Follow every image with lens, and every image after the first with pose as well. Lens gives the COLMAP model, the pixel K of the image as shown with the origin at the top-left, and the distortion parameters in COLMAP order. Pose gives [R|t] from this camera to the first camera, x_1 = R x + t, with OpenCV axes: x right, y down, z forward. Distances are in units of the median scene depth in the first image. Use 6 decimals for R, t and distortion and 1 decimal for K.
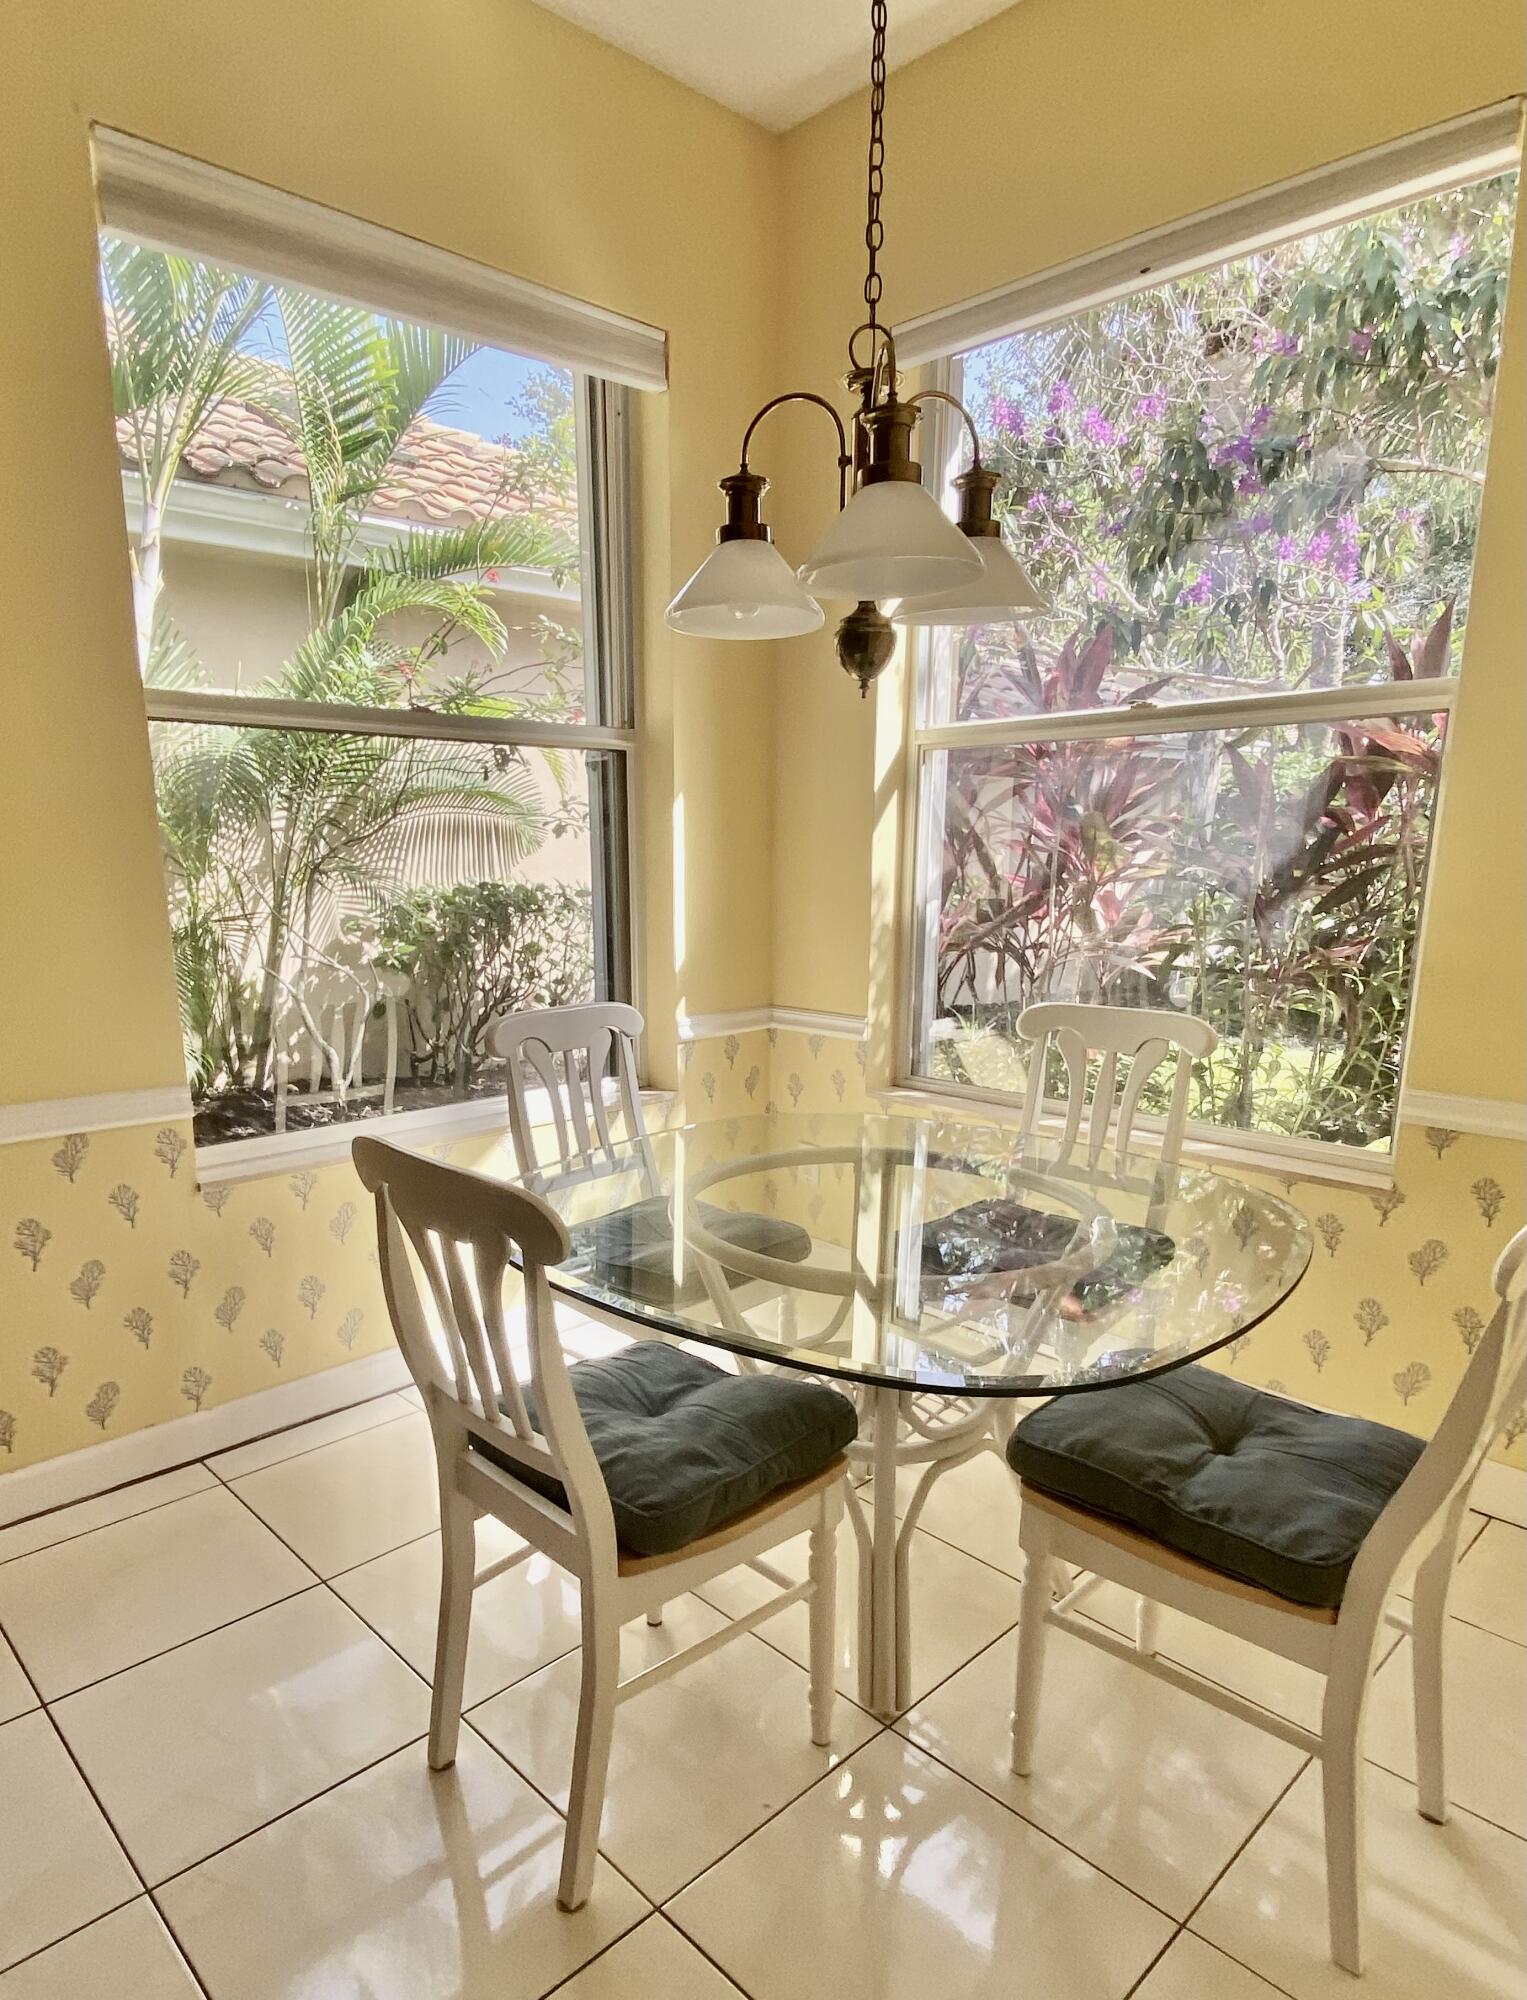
lens RADIAL K [[1142.3, 0, 760.7], [0, 1142.3, 1099.2], [0, 0, 1]] dist [-0.004010, -0.000684]
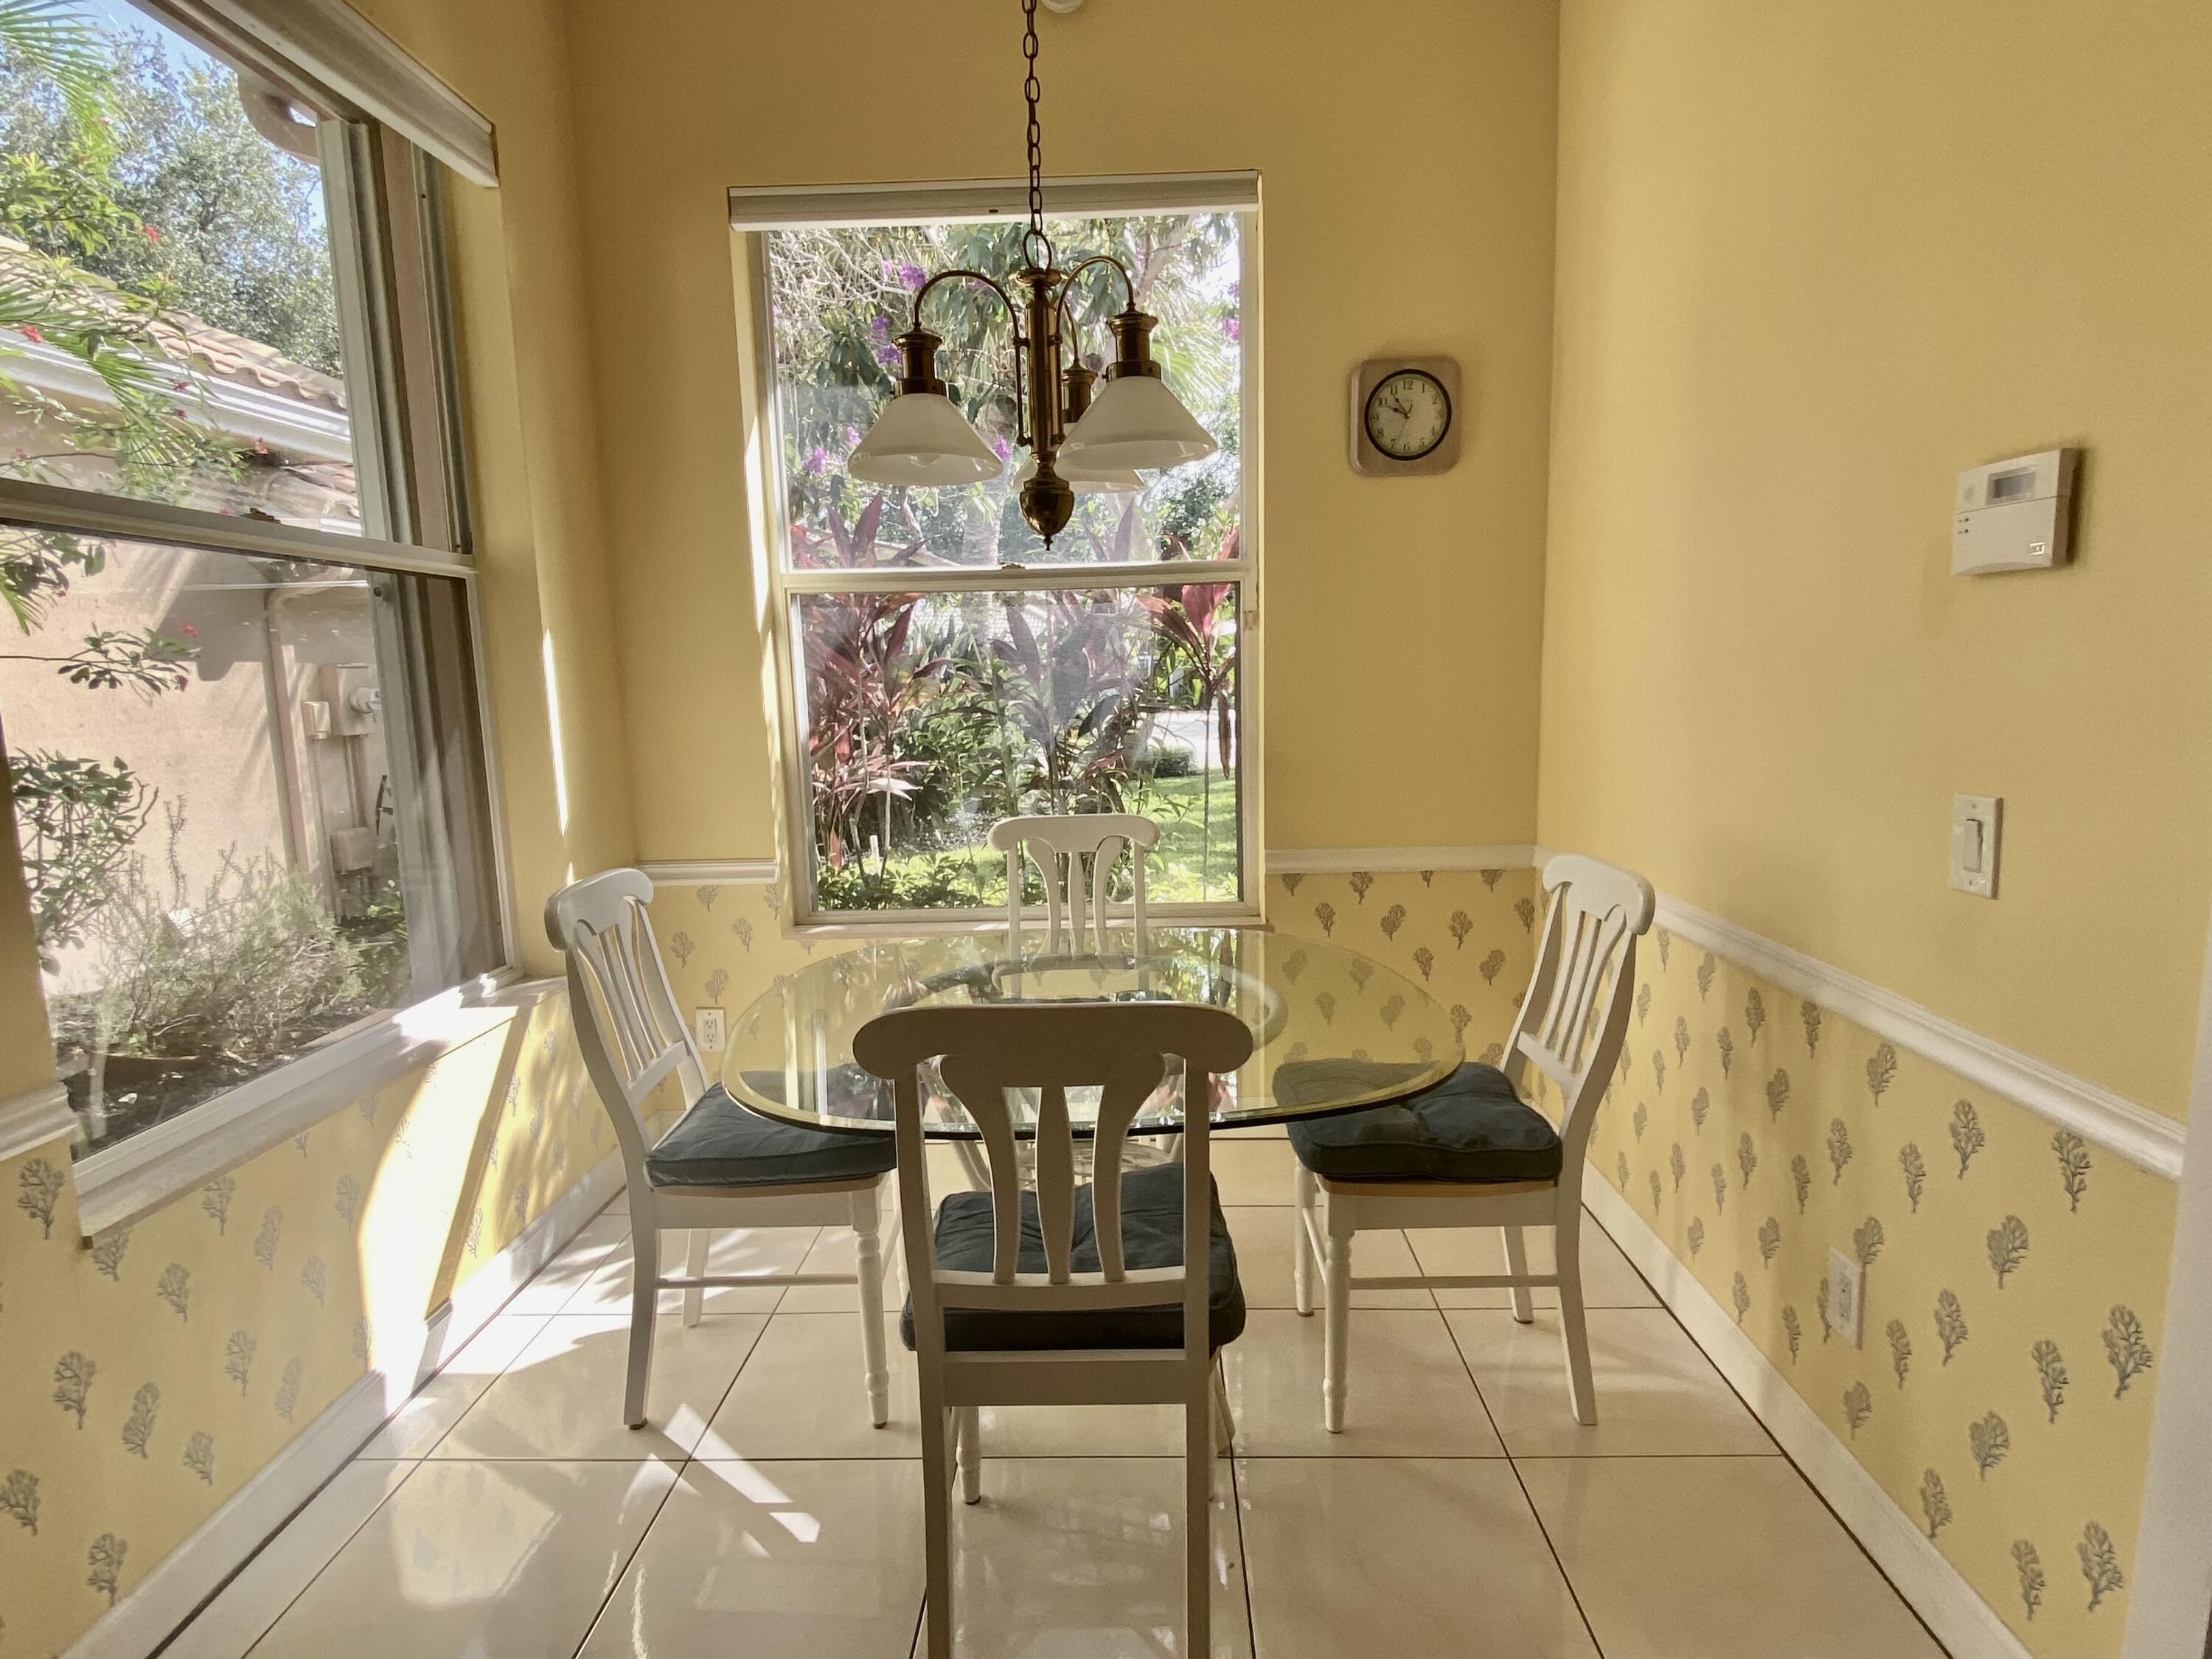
lens RADIAL K [[1099.0, 0, 1106.0], [0, 1099.0, 829.5], [0, 0, 1]] dist [-0.001219, -0.021034]
pose [[0.705910, -0.108318, 0.699970, -0.478675], [0.172298, 0.984813, -0.021363, -0.036131], [-0.687026, 0.135684, 0.713853, 0.168467]]
